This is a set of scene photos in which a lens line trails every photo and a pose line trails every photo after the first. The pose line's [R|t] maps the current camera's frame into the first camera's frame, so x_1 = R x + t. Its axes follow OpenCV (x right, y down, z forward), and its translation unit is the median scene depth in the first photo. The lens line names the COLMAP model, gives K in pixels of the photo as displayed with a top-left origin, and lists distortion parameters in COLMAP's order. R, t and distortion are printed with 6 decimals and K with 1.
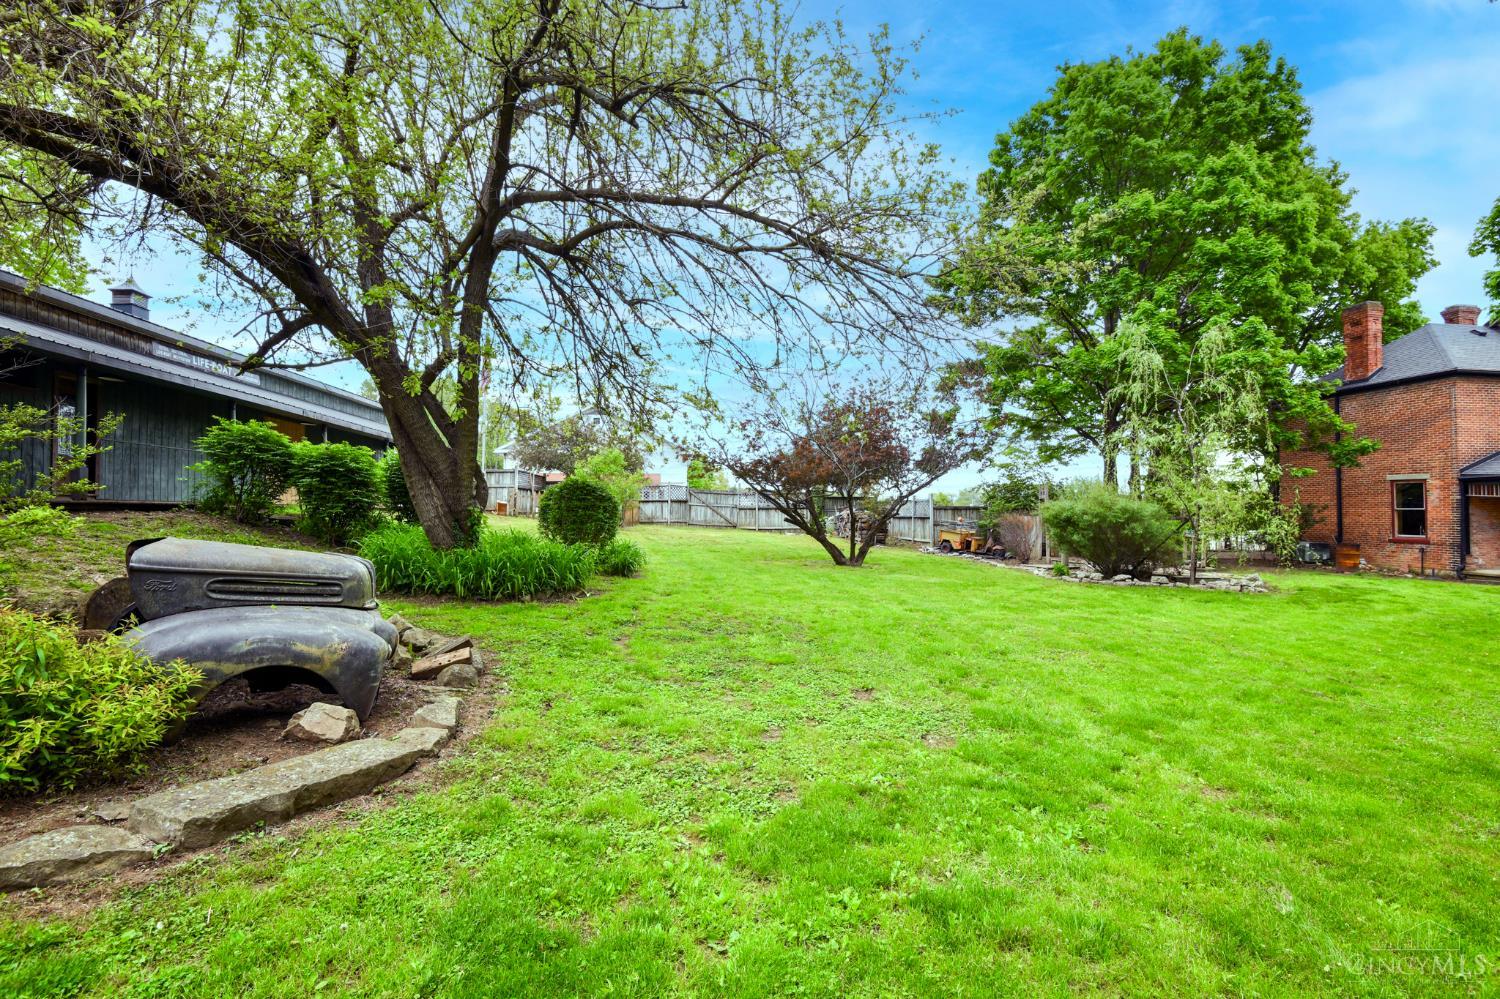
lens RADIAL K [[685.4, 0, 751.8], [0, 685.4, 485.5], [0, 0, 1]] dist [-0.000475, -0.000124]
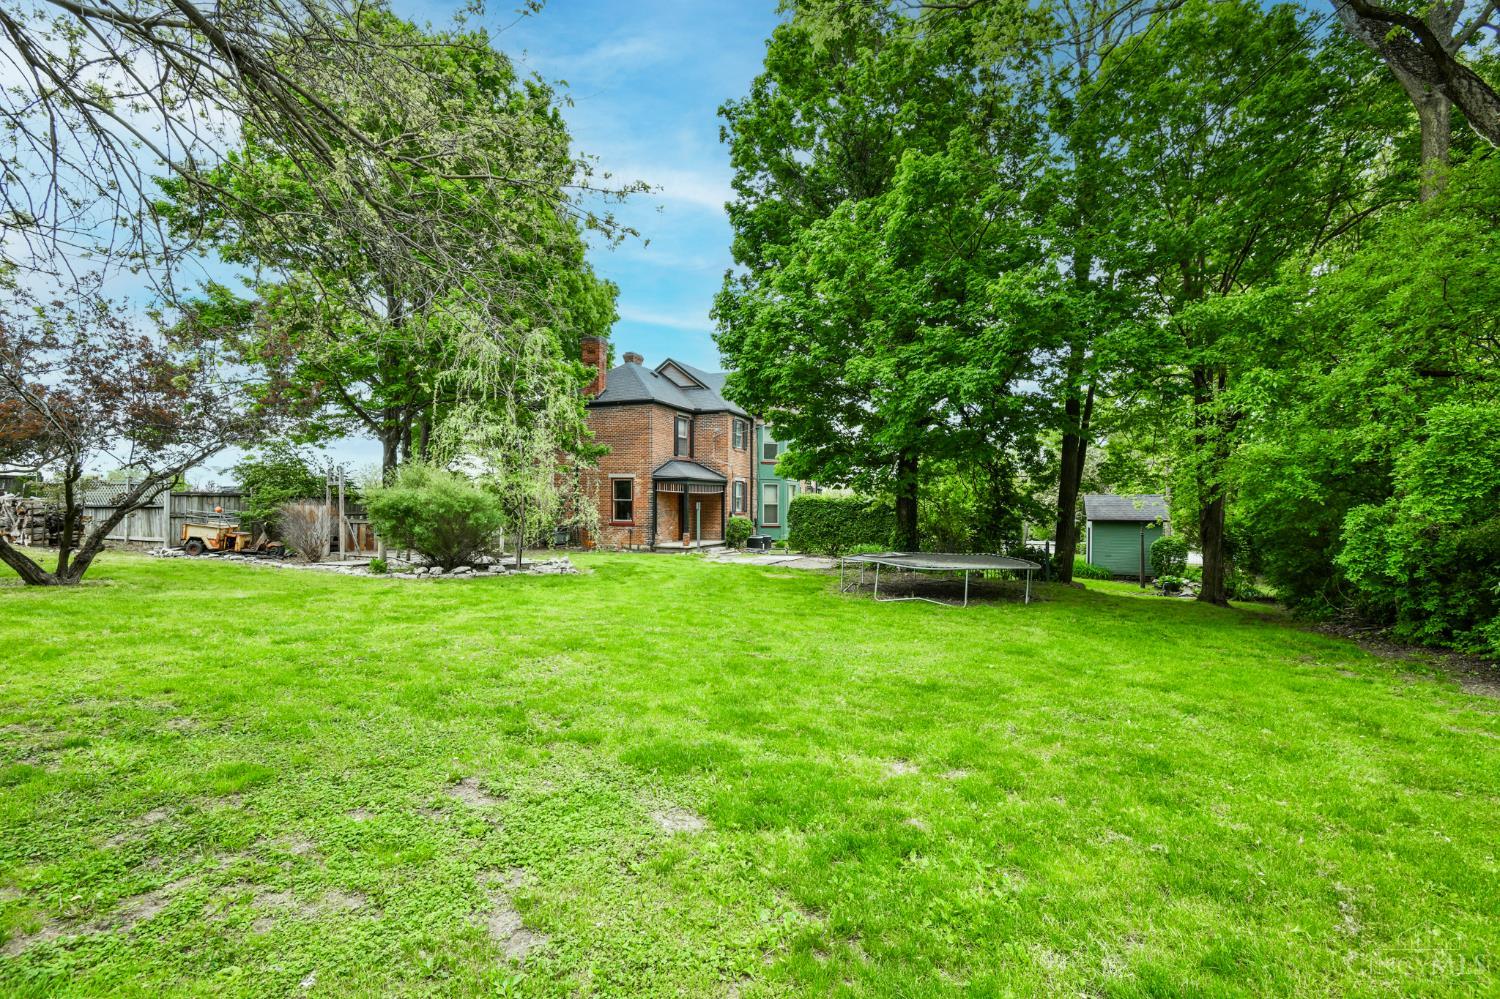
lens RADIAL K [[692.1, 0, 750.0], [0, 692.1, 499.5], [0, 0, 1]] dist [0.001025, -0.014853]
pose [[0.503250, 0.007097, 0.864112, -0.069689], [-0.039257, 0.999122, 0.014657, 0.004345], [-0.863249, -0.041299, 0.503086, 0.122520]]
